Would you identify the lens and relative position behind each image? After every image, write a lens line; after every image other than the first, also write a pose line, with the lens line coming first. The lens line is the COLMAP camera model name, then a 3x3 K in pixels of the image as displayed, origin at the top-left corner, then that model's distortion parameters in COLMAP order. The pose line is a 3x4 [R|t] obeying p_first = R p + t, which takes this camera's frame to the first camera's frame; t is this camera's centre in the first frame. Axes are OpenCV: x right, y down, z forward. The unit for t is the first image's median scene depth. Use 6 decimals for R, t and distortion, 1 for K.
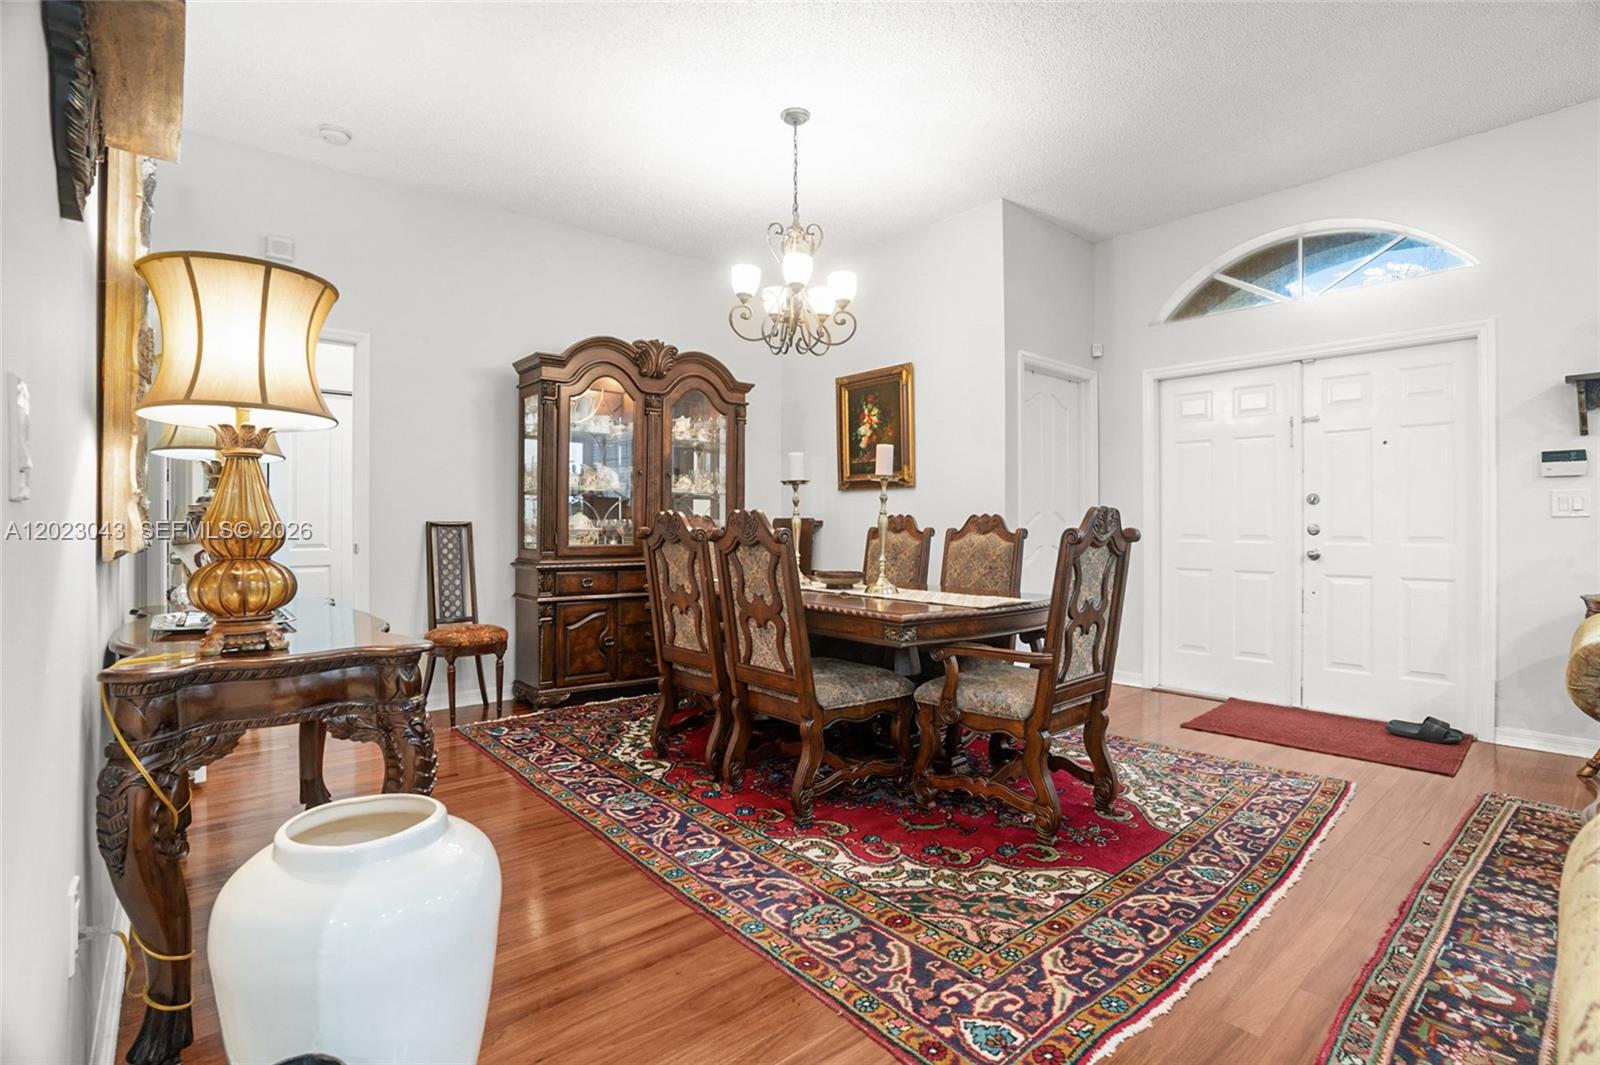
lens RADIAL K [[747.2, 0, 808.0], [0, 747.2, 527.6], [0, 0, 1]] dist [-0.064753, 0.023942]
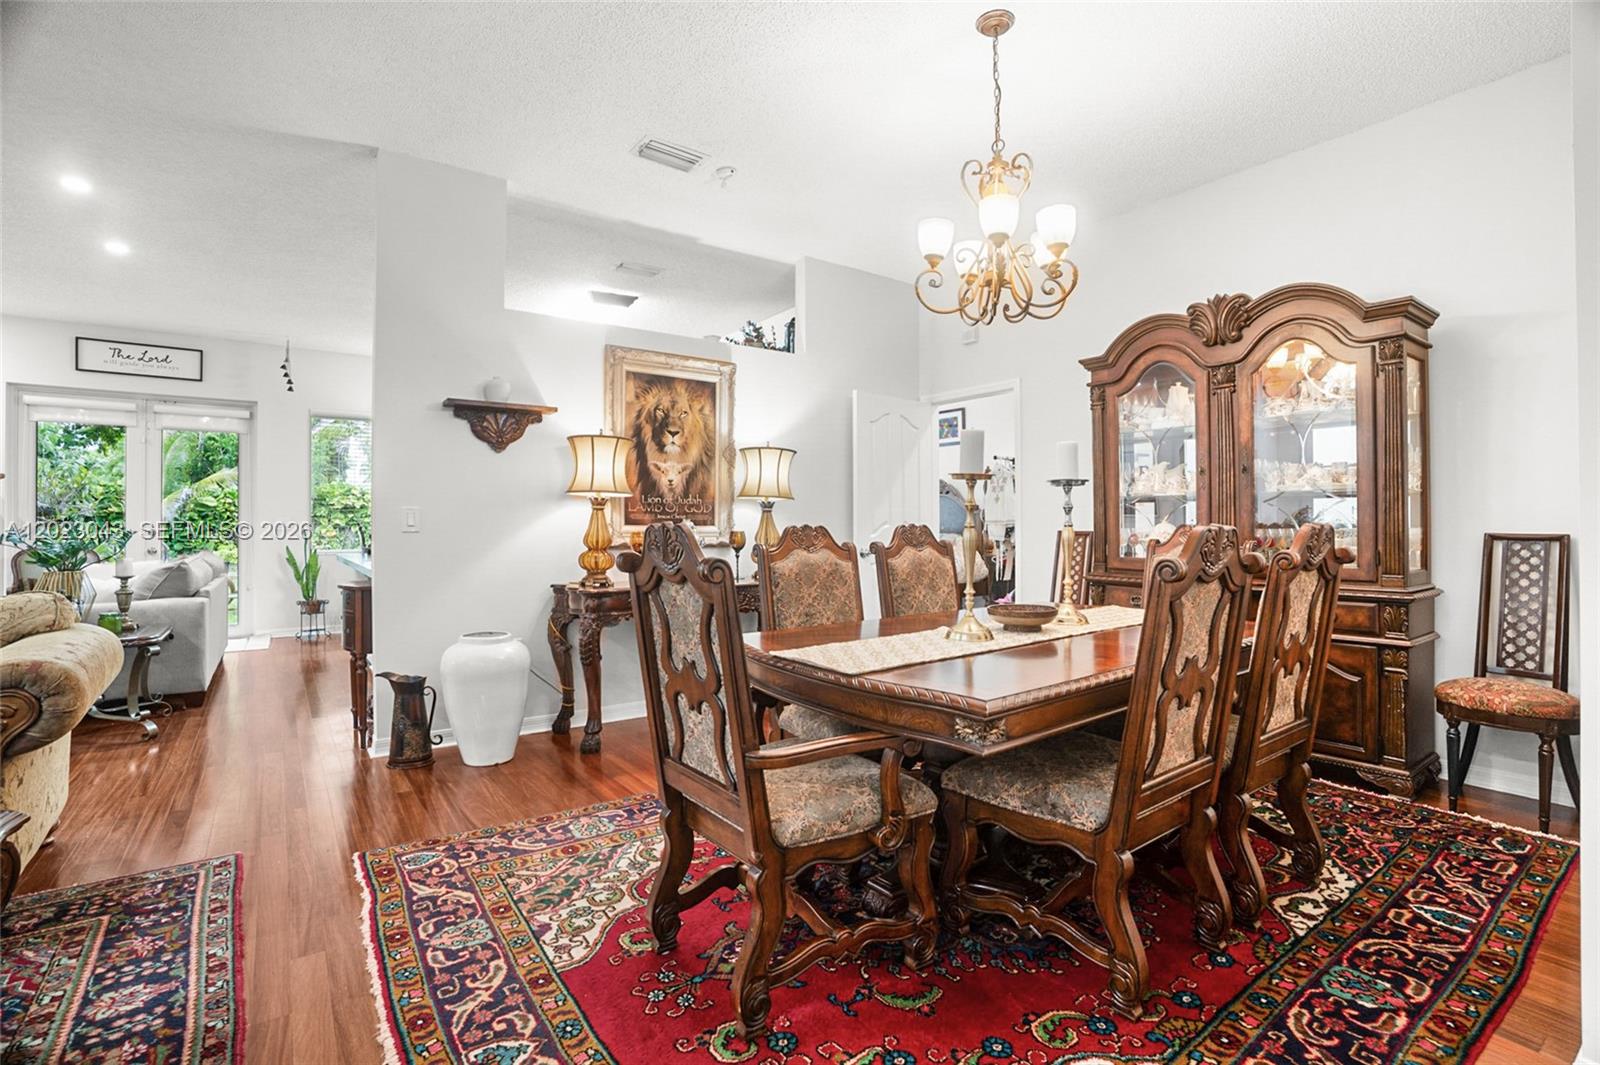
lens RADIAL K [[747.2, 0, 810.7], [0, 747.2, 523.3], [0, 0, 1]] dist [-0.064753, 0.023942]
pose [[-0.081621, -0.001675, -0.996662, 0.984467], [-0.002757, 0.999995, -0.001454, -0.024676], [0.996660, 0.002629, -0.081625, 1.094785]]
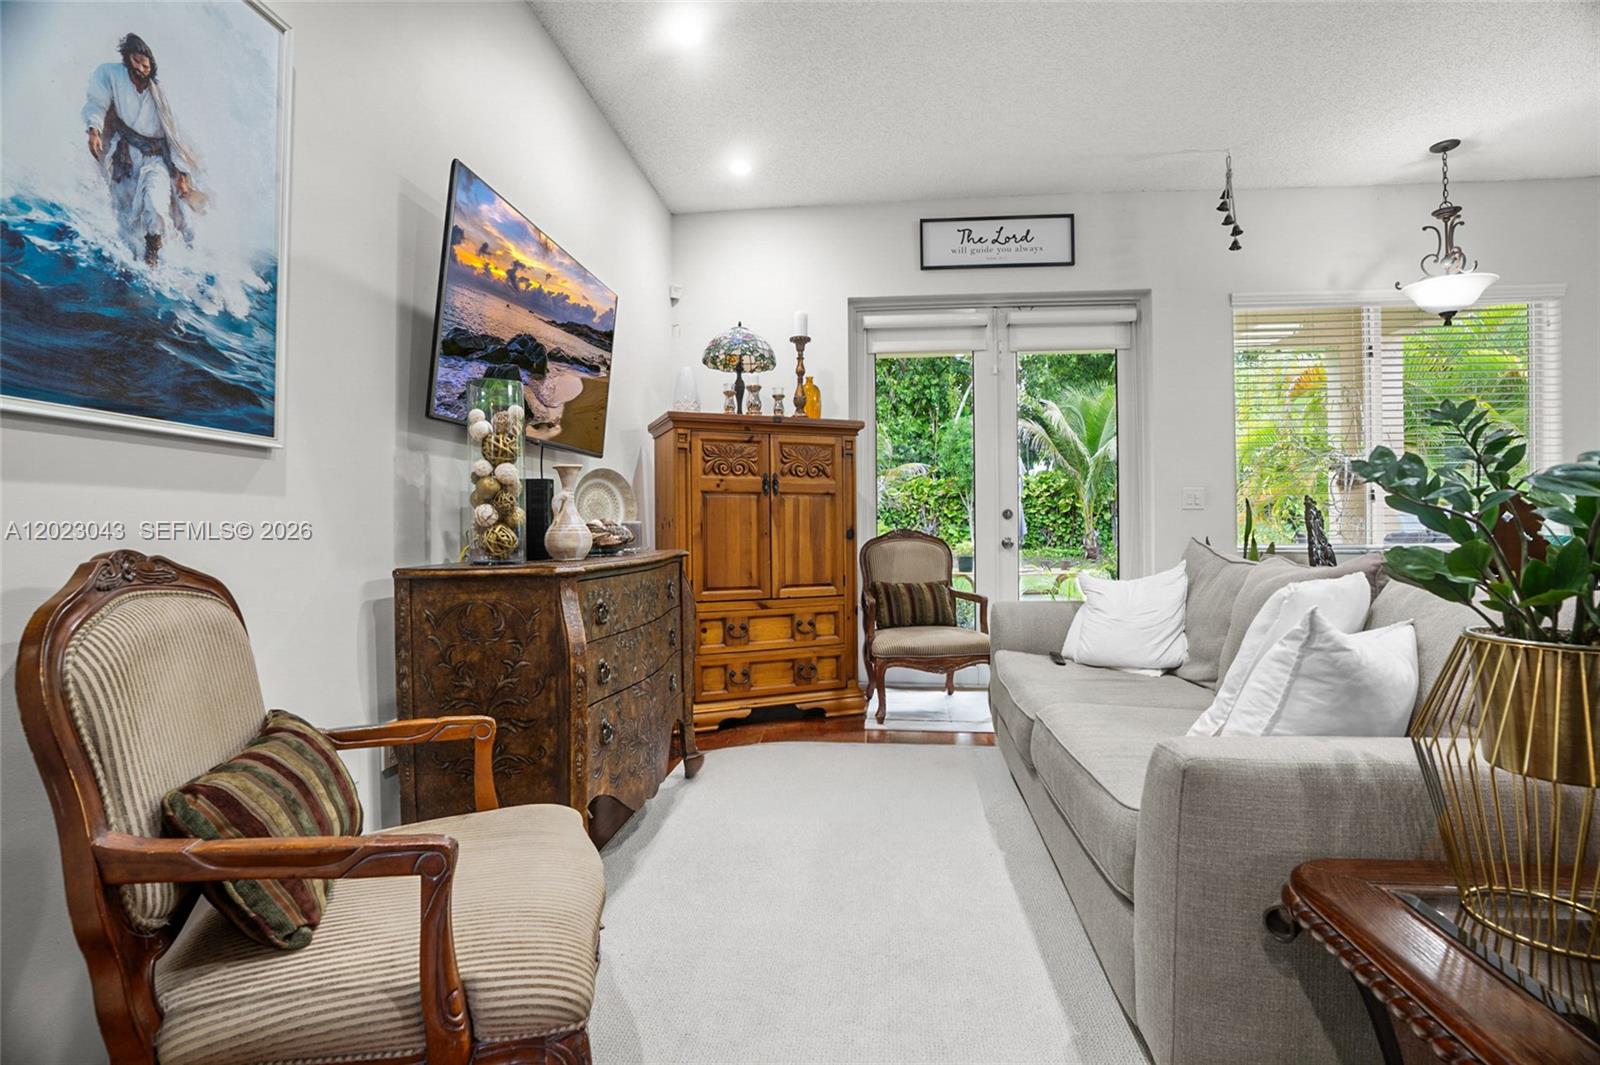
lens RADIAL K [[747.2, 0, 811.9], [0, 747.2, 525.6], [0, 0, 1]] dist [-0.064753, 0.023942]
pose [[-0.729722, 0.009265, -0.683681, 0.104920], [0.005871, 0.999956, 0.007285, 0.022971], [0.683719, 0.001302, -0.729745, -0.520700]]
